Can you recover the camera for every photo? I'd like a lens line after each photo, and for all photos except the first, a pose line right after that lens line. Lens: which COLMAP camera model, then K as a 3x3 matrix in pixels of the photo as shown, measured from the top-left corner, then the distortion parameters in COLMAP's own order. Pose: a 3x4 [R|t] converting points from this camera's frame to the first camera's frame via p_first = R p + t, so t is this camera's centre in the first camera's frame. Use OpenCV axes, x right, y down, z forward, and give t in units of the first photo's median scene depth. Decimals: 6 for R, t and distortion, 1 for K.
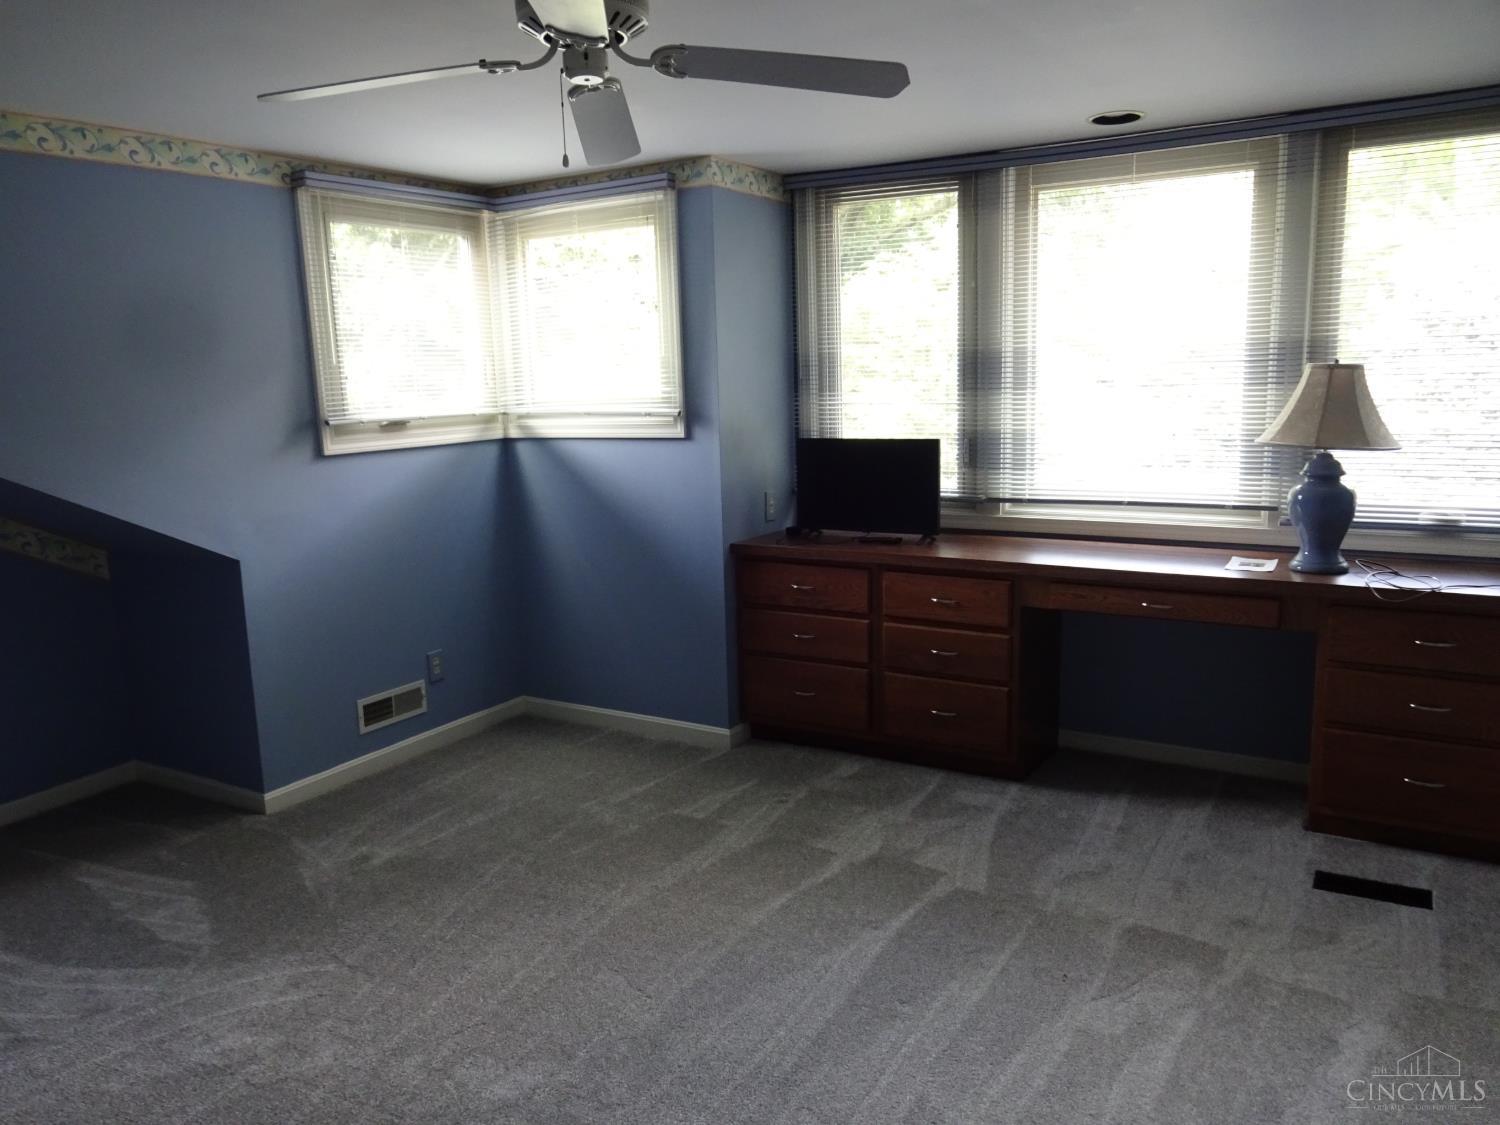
lens RADIAL K [[1138.0, 0, 744.5], [0, 1138.0, 563.5], [0, 0, 1]] dist [0.000926, -0.000315]
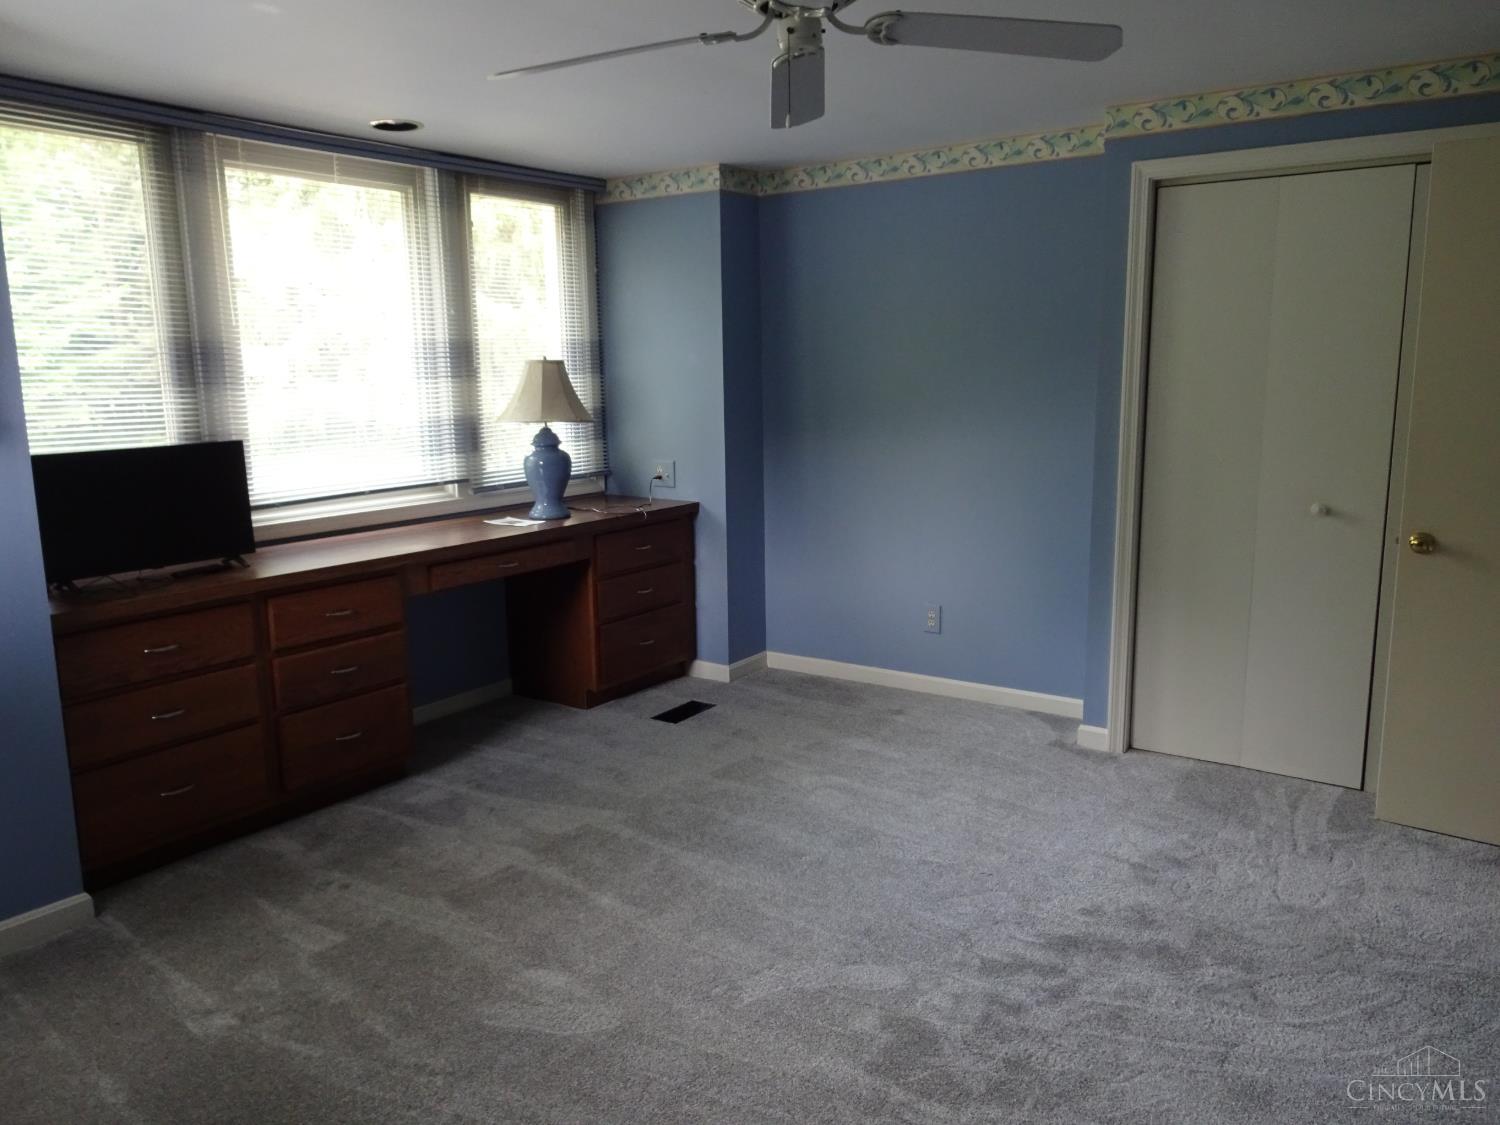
lens RADIAL K [[1138.0, 0, 744.5], [0, 1138.0, 563.5], [0, 0, 1]] dist [0.000926, -0.000315]
pose [[0.061663, -0.150156, 0.986738, -0.735981], [0.173953, 0.975105, 0.137515, -0.078937], [-0.982821, 0.163167, 0.086248, 0.632768]]
